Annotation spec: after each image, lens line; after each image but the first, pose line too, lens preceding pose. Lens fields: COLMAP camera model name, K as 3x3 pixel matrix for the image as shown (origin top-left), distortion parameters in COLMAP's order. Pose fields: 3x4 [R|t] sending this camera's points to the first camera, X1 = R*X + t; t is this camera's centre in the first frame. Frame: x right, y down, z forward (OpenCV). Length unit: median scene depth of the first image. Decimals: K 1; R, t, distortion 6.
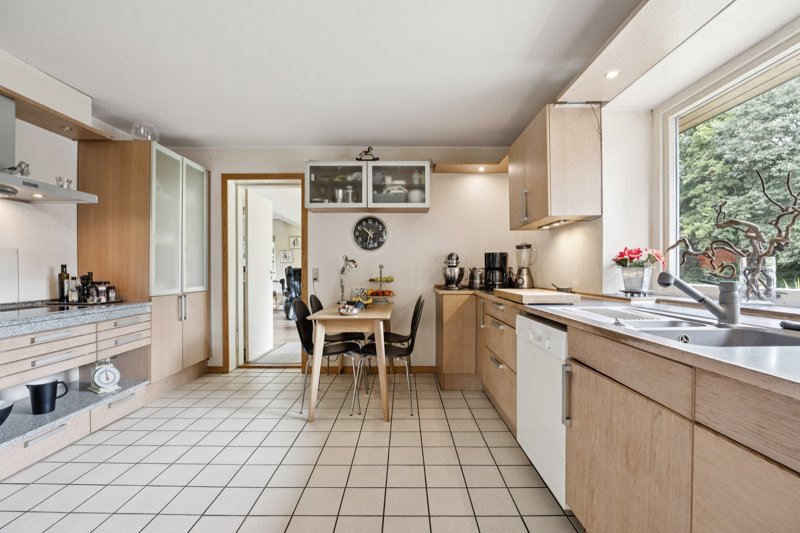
lens RADIAL K [[358.5, 0, 400.0], [0, 358.5, 266.5], [0, 0, 1]] dist [-0.000129, -0.000022]
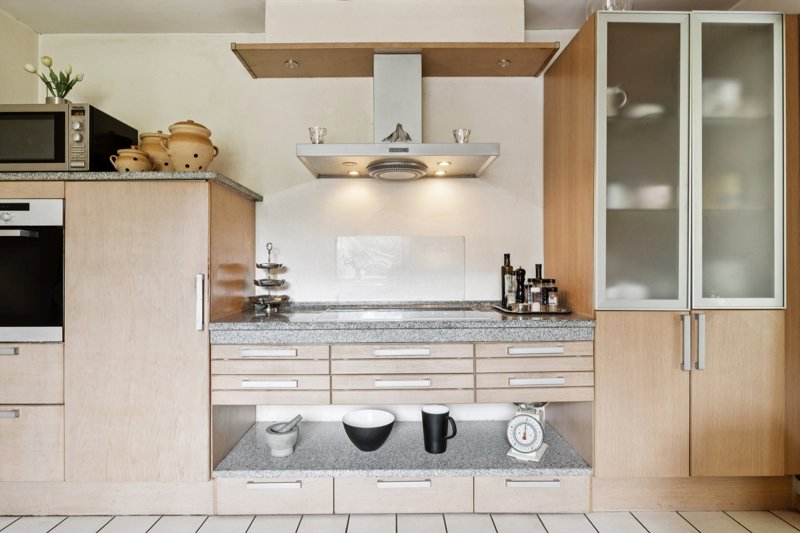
lens RADIAL K [[470.1, 0, 399.0], [0, 470.1, 250.4], [0, 0, 1]] dist [0.002242, -0.000932]
pose [[0.011058, -0.026458, -0.999589, 0.000142], [0.015726, 0.999531, -0.026282, 0.009638], [0.999815, -0.015429, 0.011469, 0.783769]]
